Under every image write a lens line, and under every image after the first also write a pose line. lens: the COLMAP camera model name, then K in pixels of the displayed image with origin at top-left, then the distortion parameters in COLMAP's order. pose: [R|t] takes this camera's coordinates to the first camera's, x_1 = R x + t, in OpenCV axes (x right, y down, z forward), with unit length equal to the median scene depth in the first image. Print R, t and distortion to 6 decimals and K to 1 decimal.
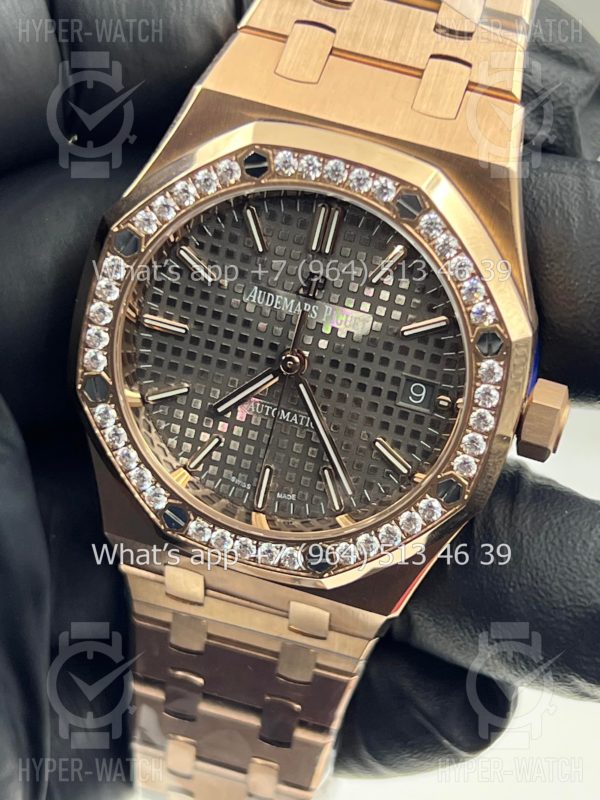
lens RADIAL K [[1890.3, 0, 300.0], [0, 1890.3, 400.0], [0, 0, 1]] dist [0.324513, -0.169491]
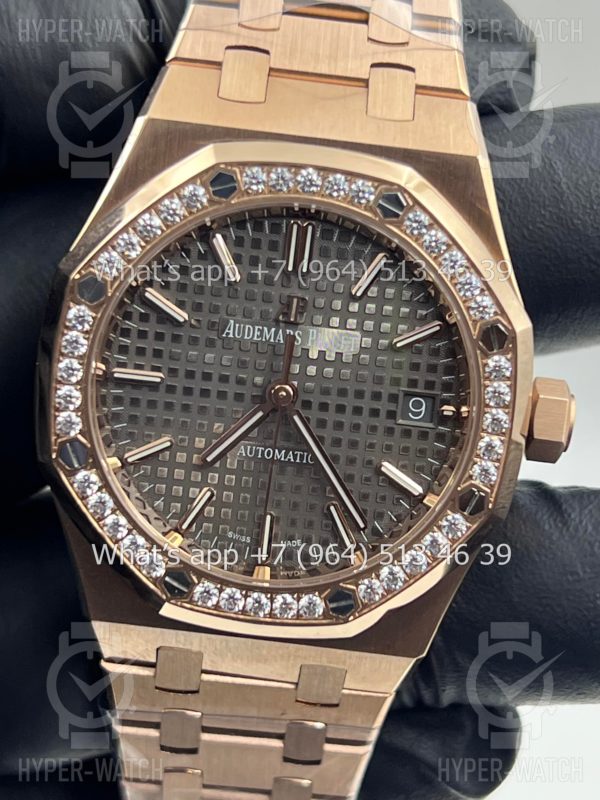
lens RADIAL K [[1890.3, 0, 300.0], [0, 1890.3, 400.0], [0, 0, 1]] dist [0.324513, -0.169491]
pose [[0.972356, -0.134193, 0.191093, -0.174153], [0.158421, 0.980334, -0.117681, 0.093946], [-0.171543, 0.144701, 0.974492, 0.089732]]
